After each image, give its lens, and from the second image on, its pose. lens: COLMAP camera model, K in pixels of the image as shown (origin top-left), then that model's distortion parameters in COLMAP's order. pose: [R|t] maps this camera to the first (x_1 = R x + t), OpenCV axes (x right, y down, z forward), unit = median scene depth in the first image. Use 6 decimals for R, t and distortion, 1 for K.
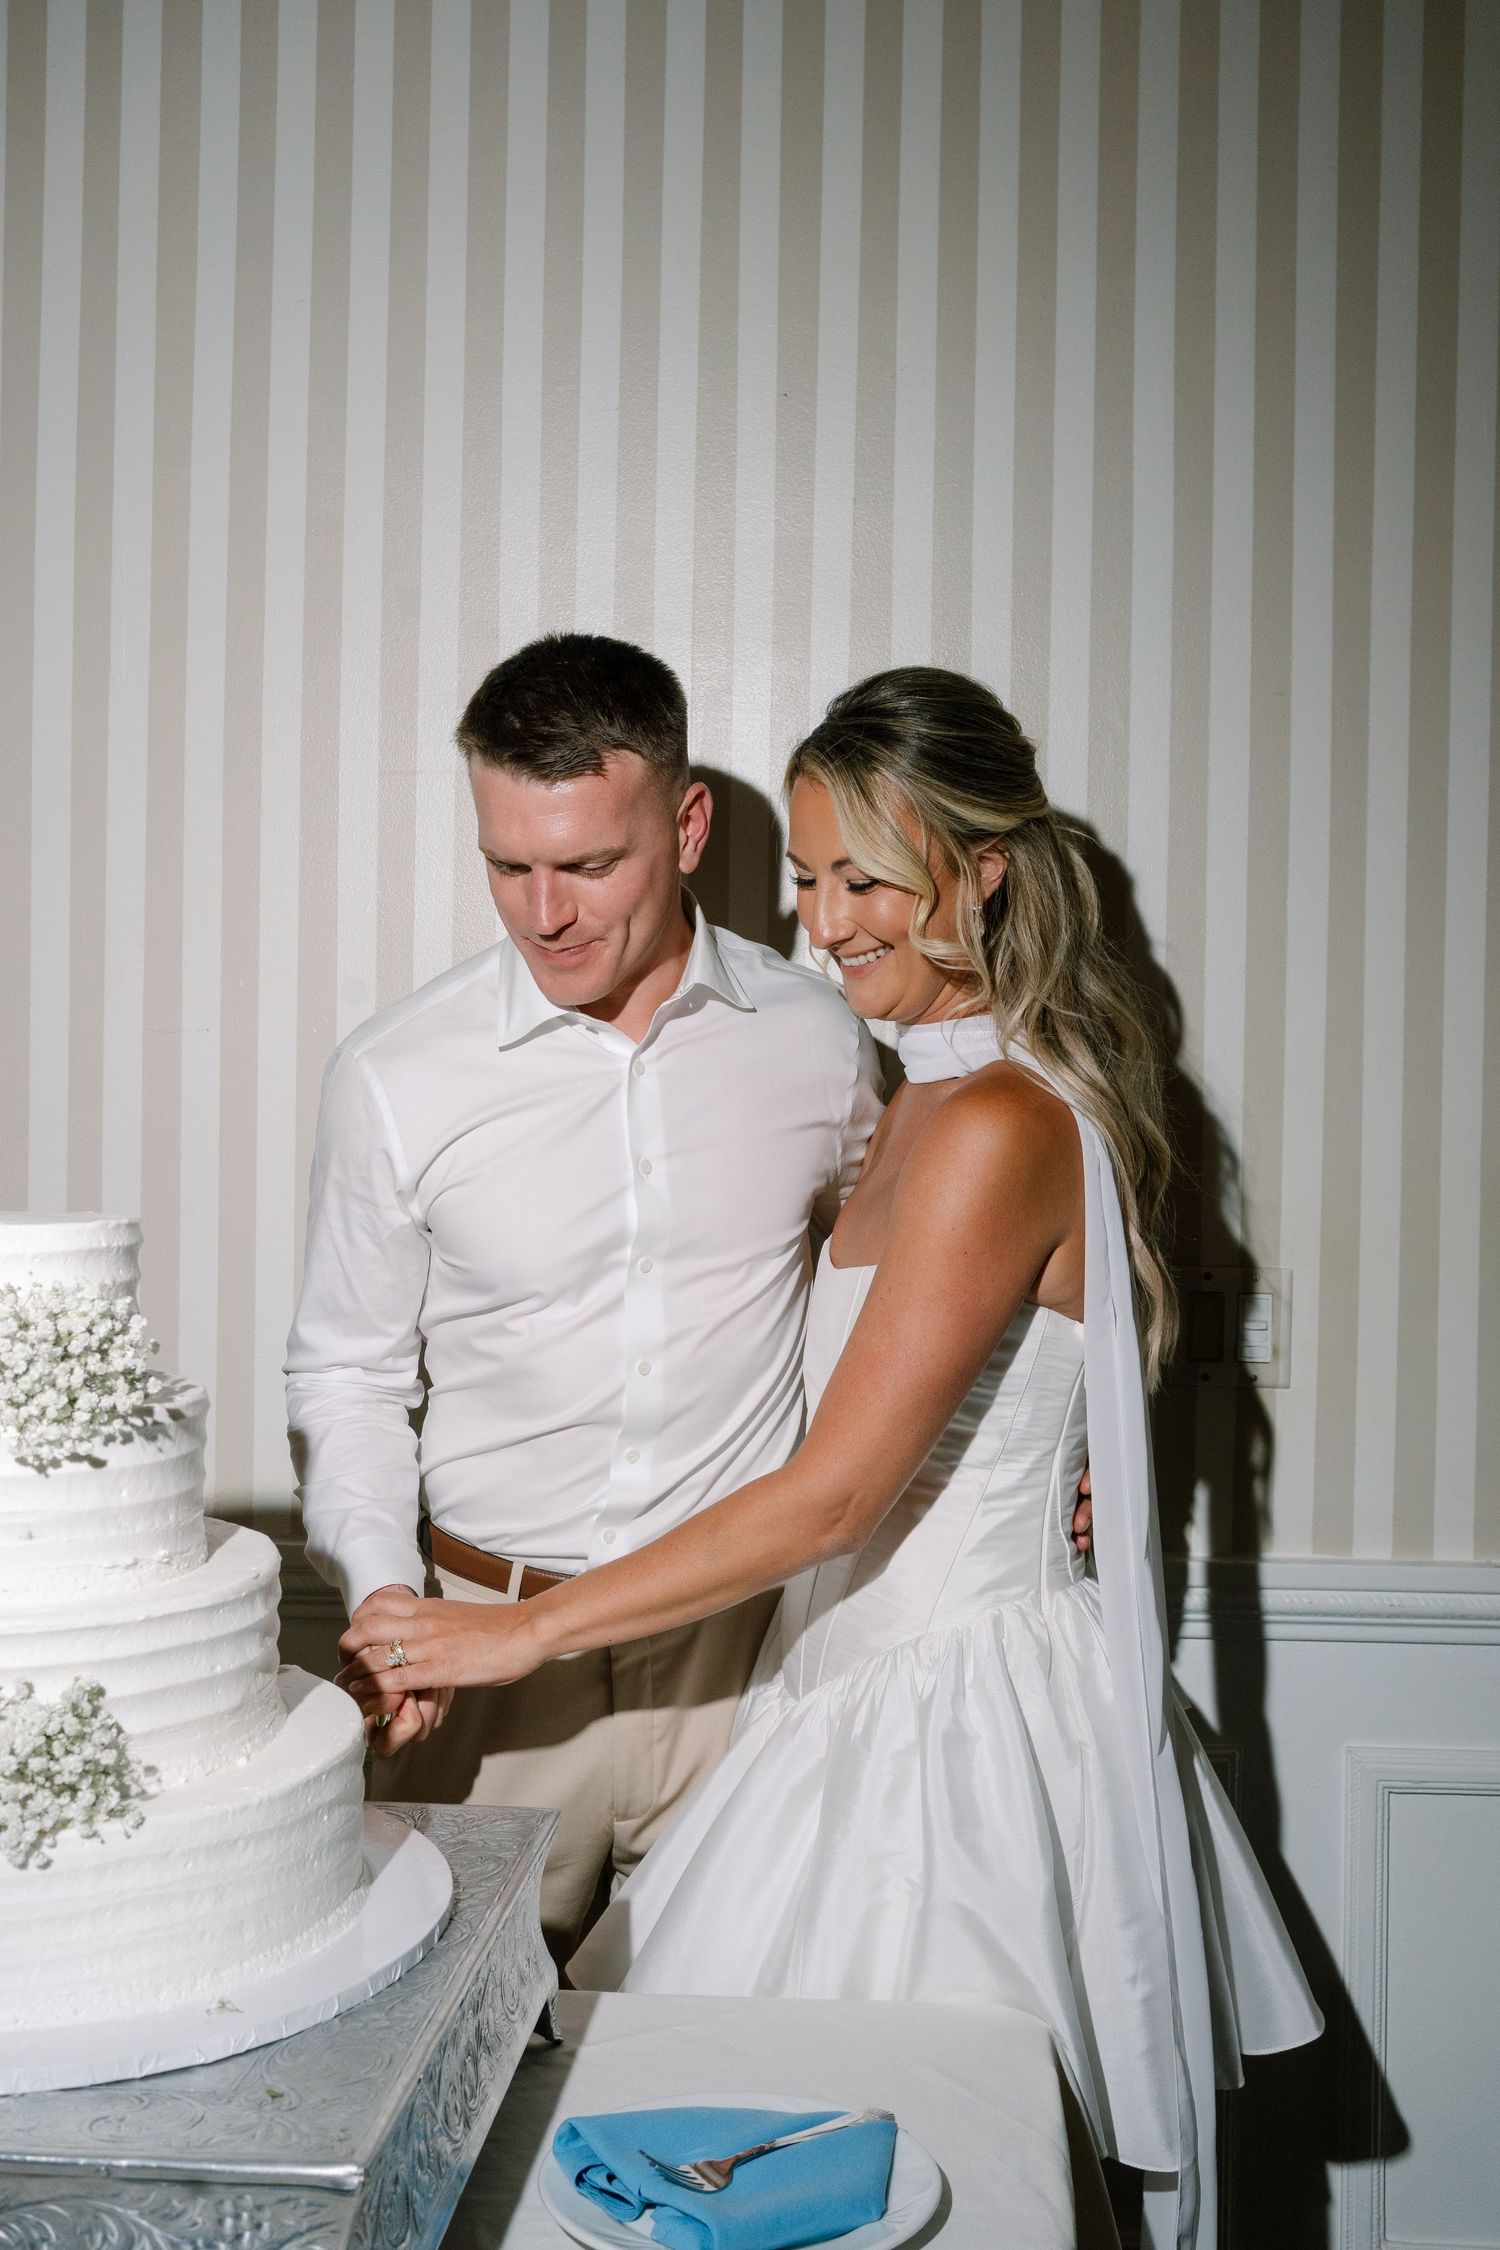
lens RADIAL K [[2444.5, 0, 740.3], [0, 2444.5, 1112.8], [0, 0, 1]] dist [0.012708, 0.023754]
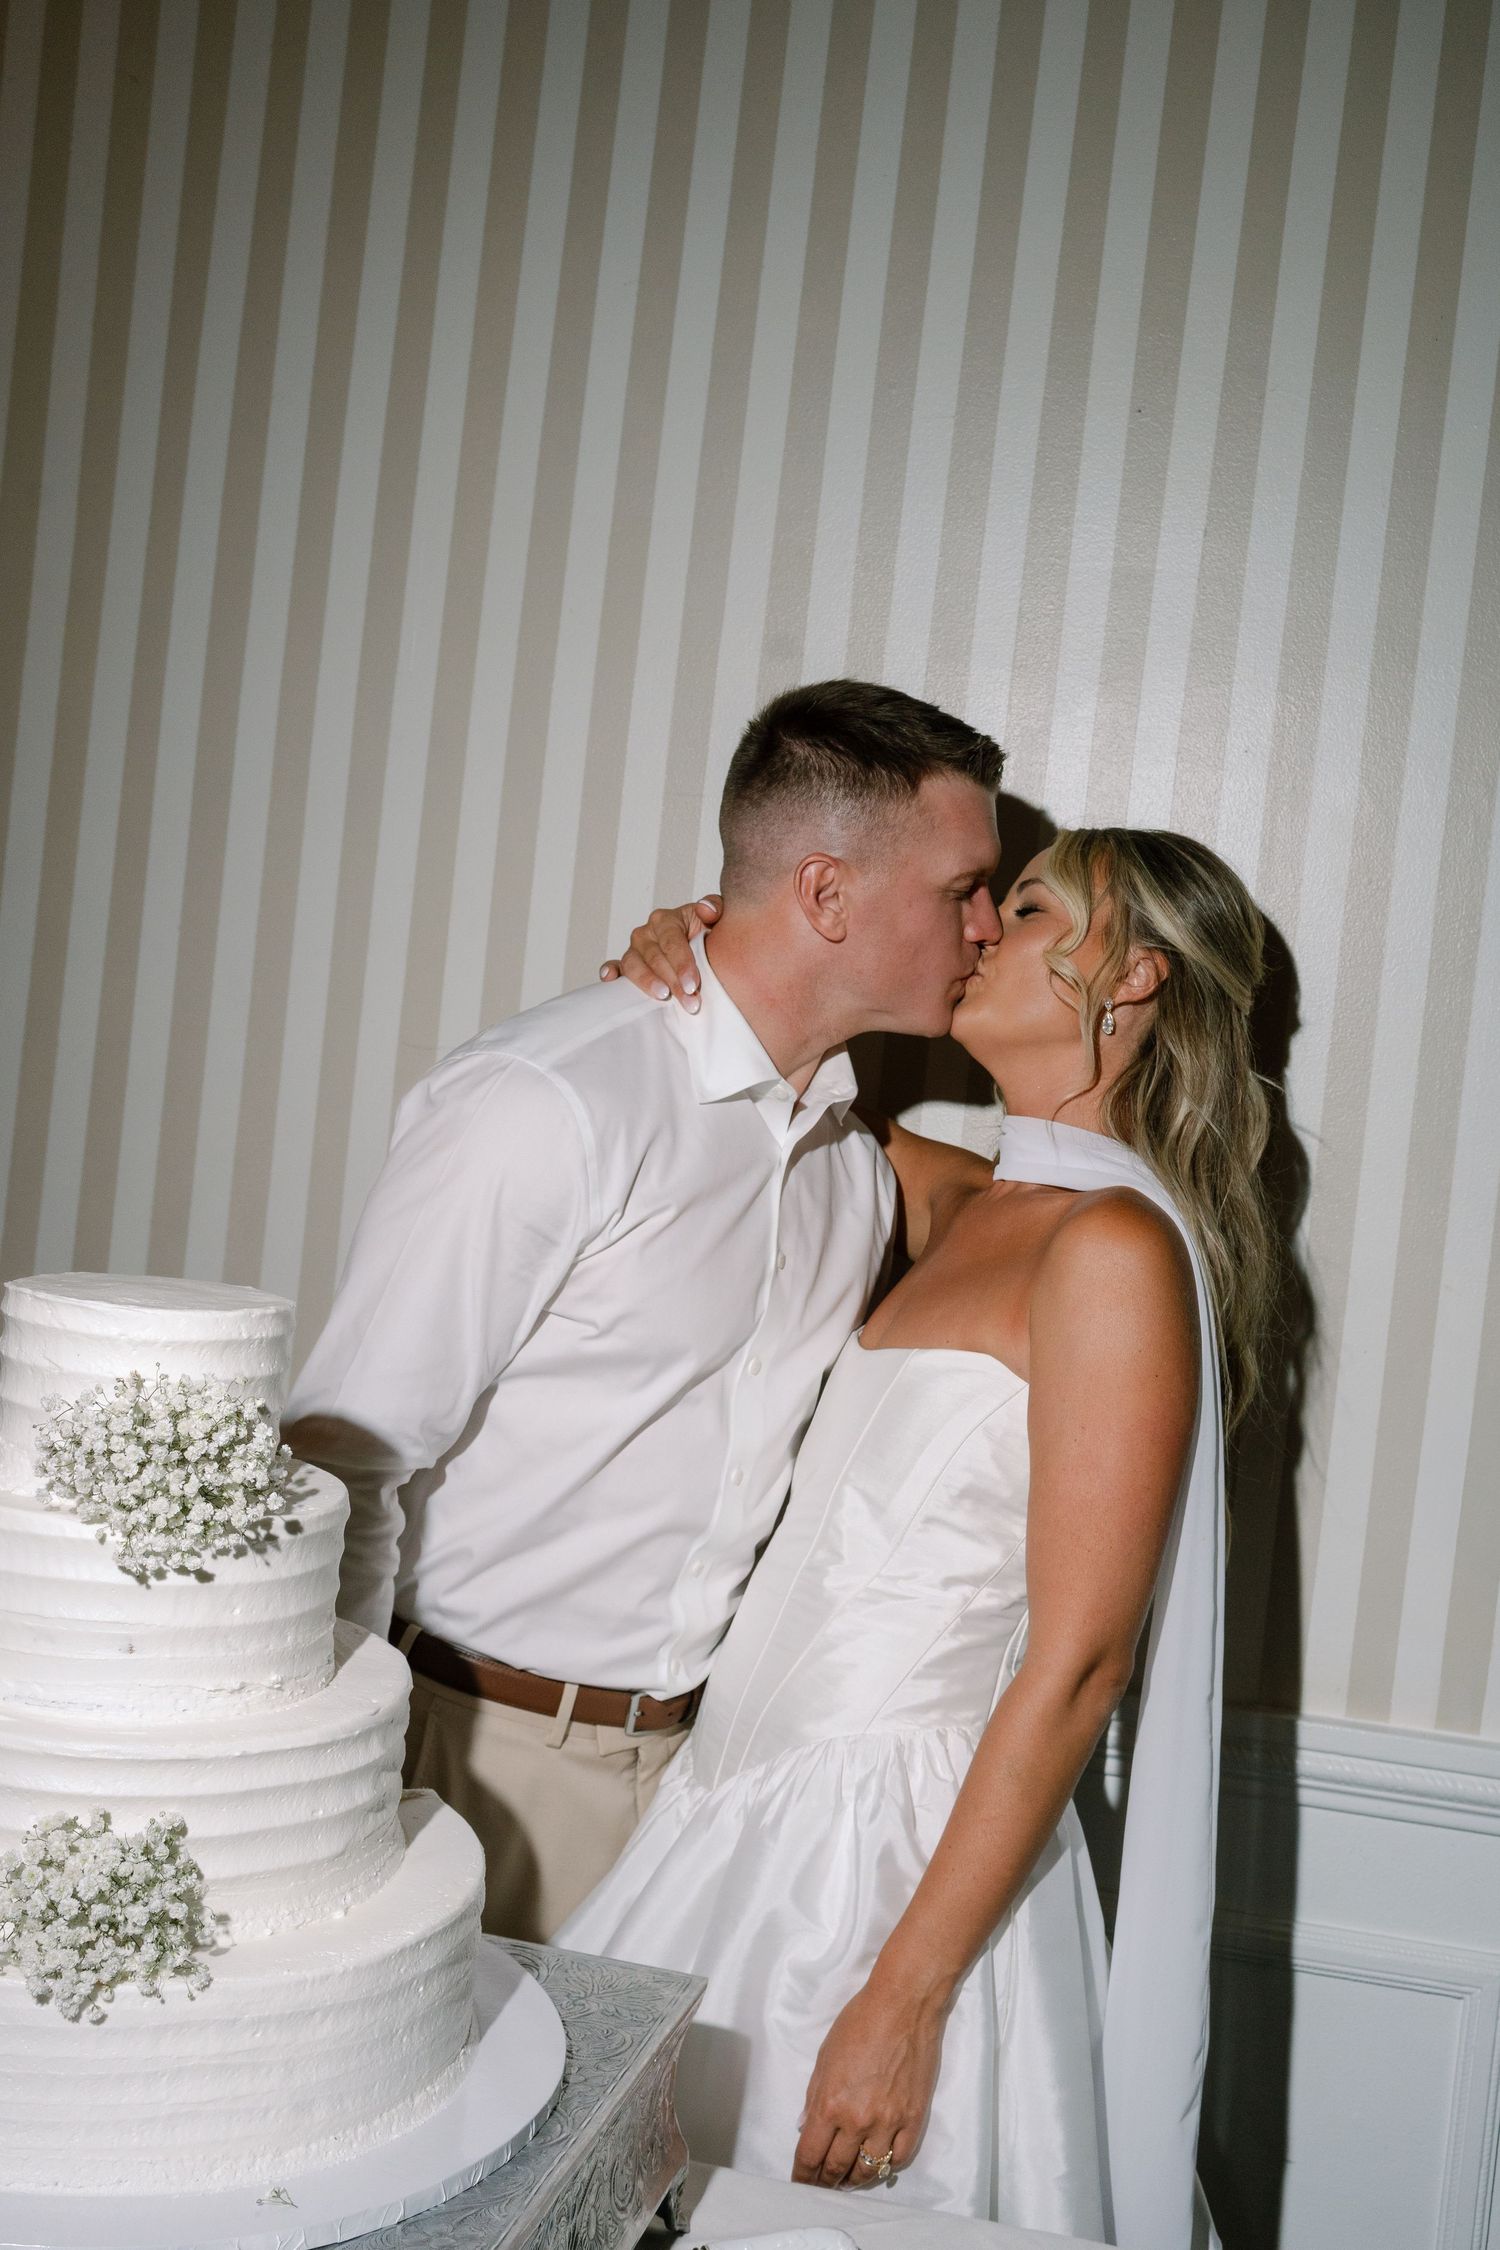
lens RADIAL K [[2444.5, 0, 740.3], [0, 2444.5, 1112.8], [0, 0, 1]] dist [0.012708, 0.023754]
pose [[0.983806, 0.093808, -0.152726, 0.057686], [-0.090640, 0.995501, 0.027593, -0.074451], [0.154627, -0.013303, 0.987883, 0.126867]]
